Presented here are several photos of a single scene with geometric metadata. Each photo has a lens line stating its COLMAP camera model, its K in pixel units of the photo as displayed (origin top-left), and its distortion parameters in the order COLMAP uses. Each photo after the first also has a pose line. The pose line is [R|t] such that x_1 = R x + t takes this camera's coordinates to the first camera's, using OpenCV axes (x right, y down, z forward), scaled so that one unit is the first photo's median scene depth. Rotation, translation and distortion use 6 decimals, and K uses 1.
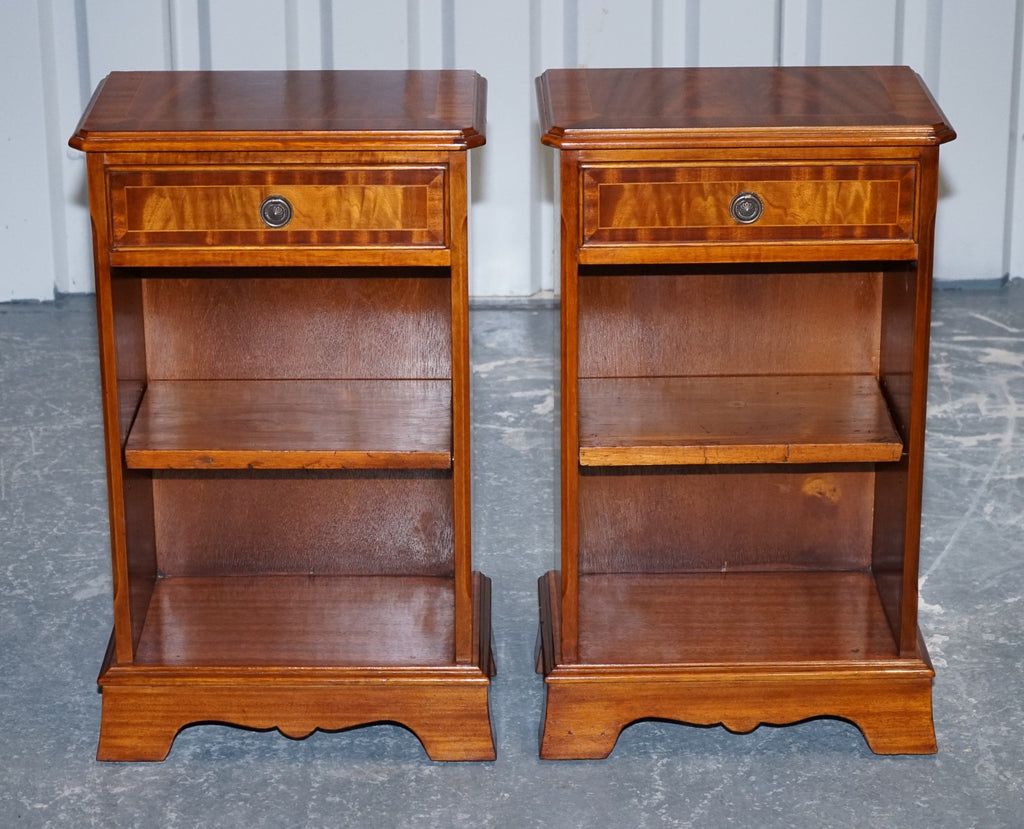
lens RADIAL K [[3118.8, 0, 530.8], [0, 3118.8, 453.2], [0, 0, 1]] dist [-0.106111, 0.000000]
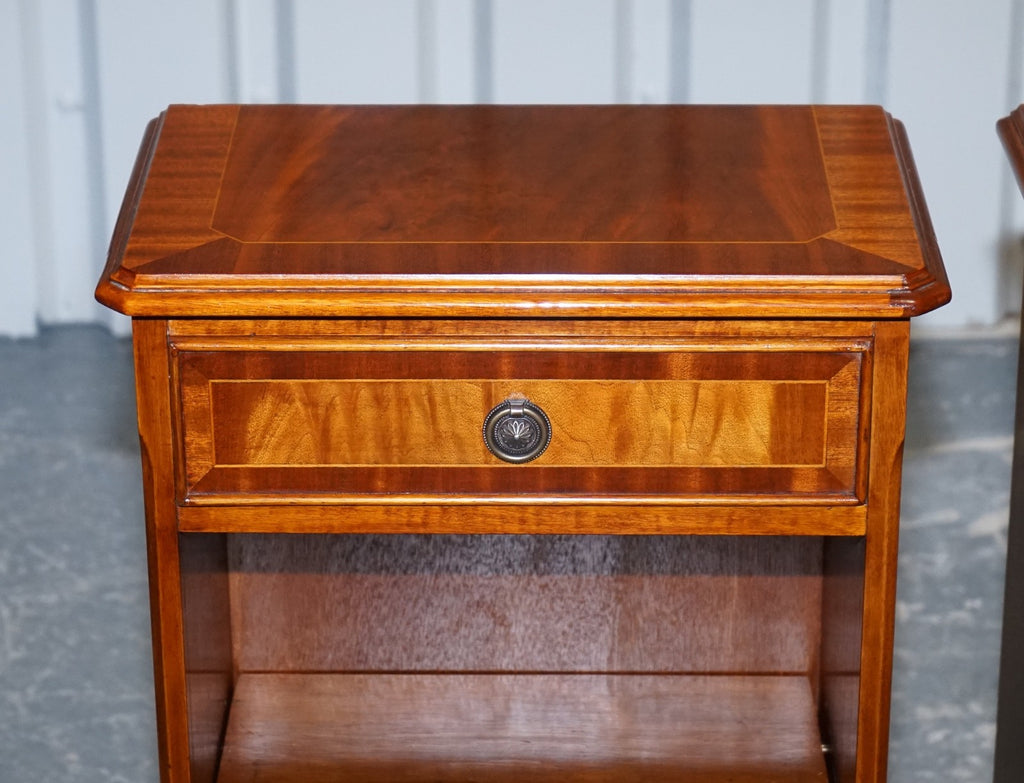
lens RADIAL K [[3421.2, 0, 512.8], [0, 3421.2, 389.4], [0, 0, 1]] dist [-0.205167, 0.000000]
pose [[0.999977, 0.006396, -0.002036, -0.081163], [-0.006248, 0.997824, 0.065638, -0.119119], [0.002451, -0.065624, 0.997841, 0.460527]]
